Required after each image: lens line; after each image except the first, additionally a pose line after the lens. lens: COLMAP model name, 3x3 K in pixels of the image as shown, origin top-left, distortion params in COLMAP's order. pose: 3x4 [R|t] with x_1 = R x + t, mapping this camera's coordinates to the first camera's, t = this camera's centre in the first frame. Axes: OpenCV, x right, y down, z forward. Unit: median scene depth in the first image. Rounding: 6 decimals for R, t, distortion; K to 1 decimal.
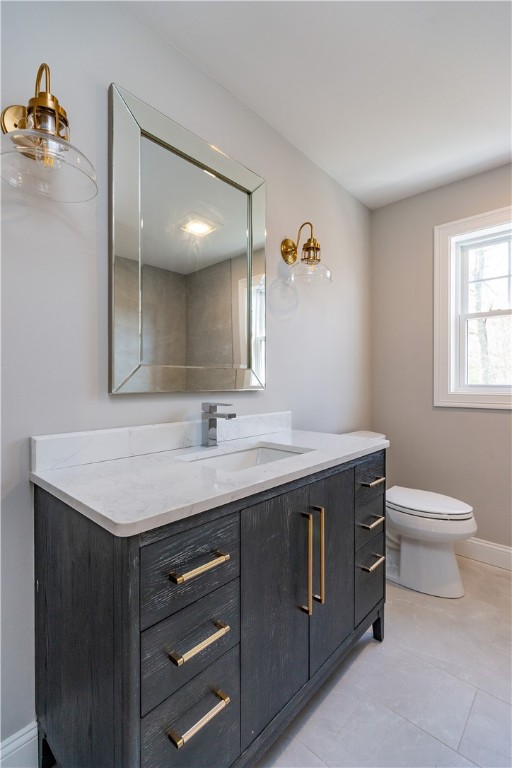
lens RADIAL K [[347.9, 0, 256.0], [0, 347.9, 384.0], [0, 0, 1]] dist [-0.000925, 0.000869]
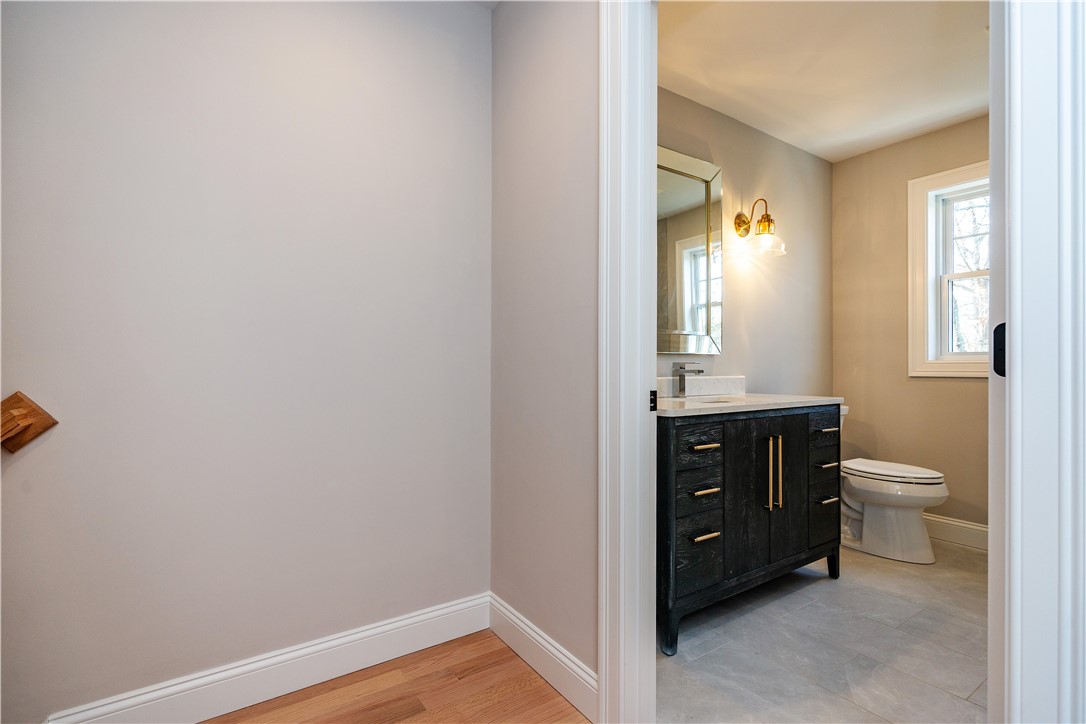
lens RADIAL K [[500.5, 0, 538.8], [0, 500.5, 363.6], [0, 0, 1]] dist [0.000744, 0.000190]
pose [[0.970705, -0.000464, -0.240275, -0.199960], [-0.002864, 0.999905, -0.013501, 0.087745], [0.240259, 0.013793, 0.970611, -0.887525]]
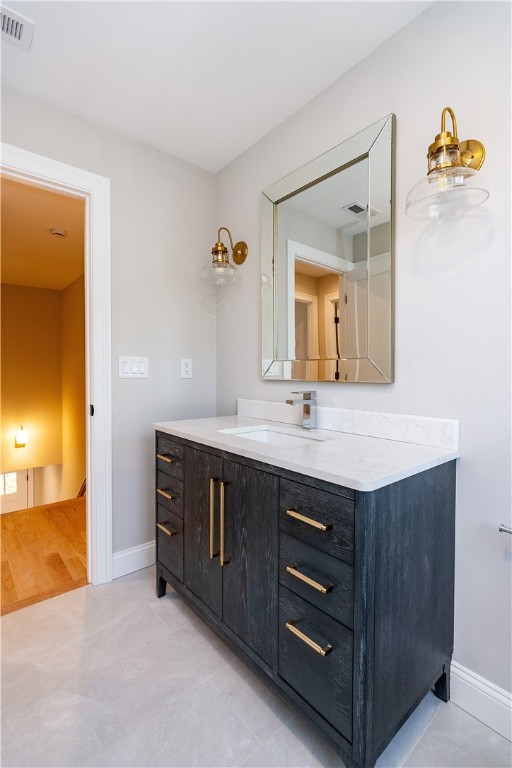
lens RADIAL K [[347.9, 0, 256.0], [0, 347.9, 384.0], [0, 0, 1]] dist [-0.000925, 0.000869]
pose [[-0.118187, 0.029115, -0.992564, 1.052594], [-0.016244, 0.999380, 0.031249, -0.000646], [0.992859, 0.019816, -0.117640, 1.005291]]
